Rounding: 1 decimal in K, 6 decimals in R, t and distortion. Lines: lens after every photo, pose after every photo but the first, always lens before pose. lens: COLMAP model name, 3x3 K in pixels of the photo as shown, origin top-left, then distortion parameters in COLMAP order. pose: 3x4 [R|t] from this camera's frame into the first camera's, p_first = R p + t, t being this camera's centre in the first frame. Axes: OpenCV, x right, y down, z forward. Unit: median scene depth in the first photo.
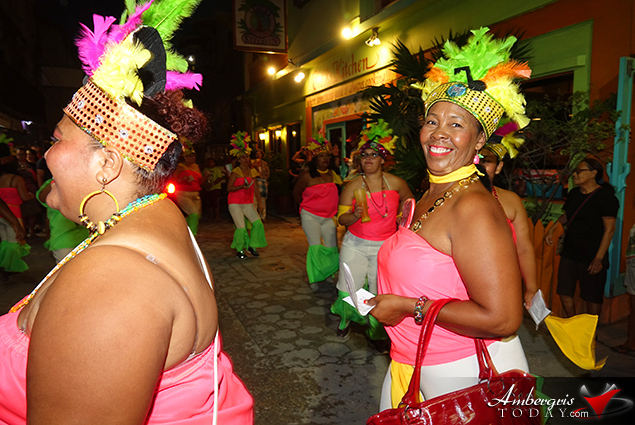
lens RADIAL K [[444.1, 0, 317.5], [0, 444.1, 212.5], [0, 0, 1]] dist [0.000417, 0.001123]
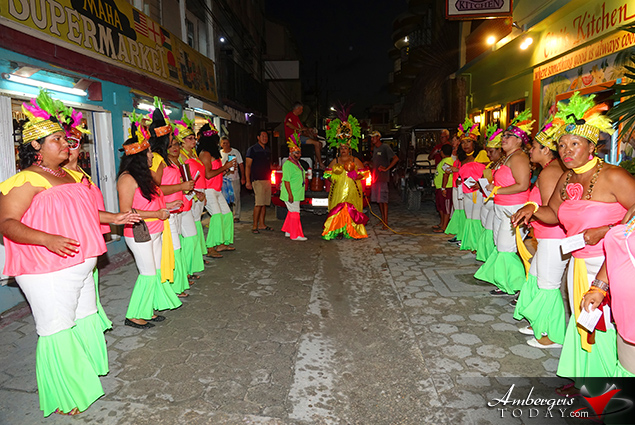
lens RADIAL K [[469.7, 0, 317.5], [0, 469.7, 212.5], [0, 0, 1]] dist [-0.003244, -0.000409]
pose [[0.897187, 0.048940, -0.438931, 0.012528], [-0.039804, 0.998757, 0.029999, -0.011186], [0.439854, -0.009443, 0.898020, 0.091702]]
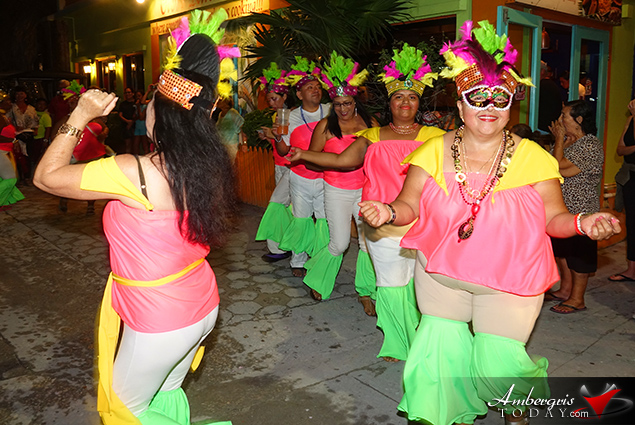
lens RADIAL K [[543.5, 0, 314.6], [0, 543.5, 165.6], [0, 0, 1]] dist [-0.005867, -0.000980]
pose [[0.952273, -0.033835, 0.303367, -0.077781], [0.032643, 0.999427, 0.009000, 0.004523], [-0.303498, 0.001333, 0.952831, -0.058136]]
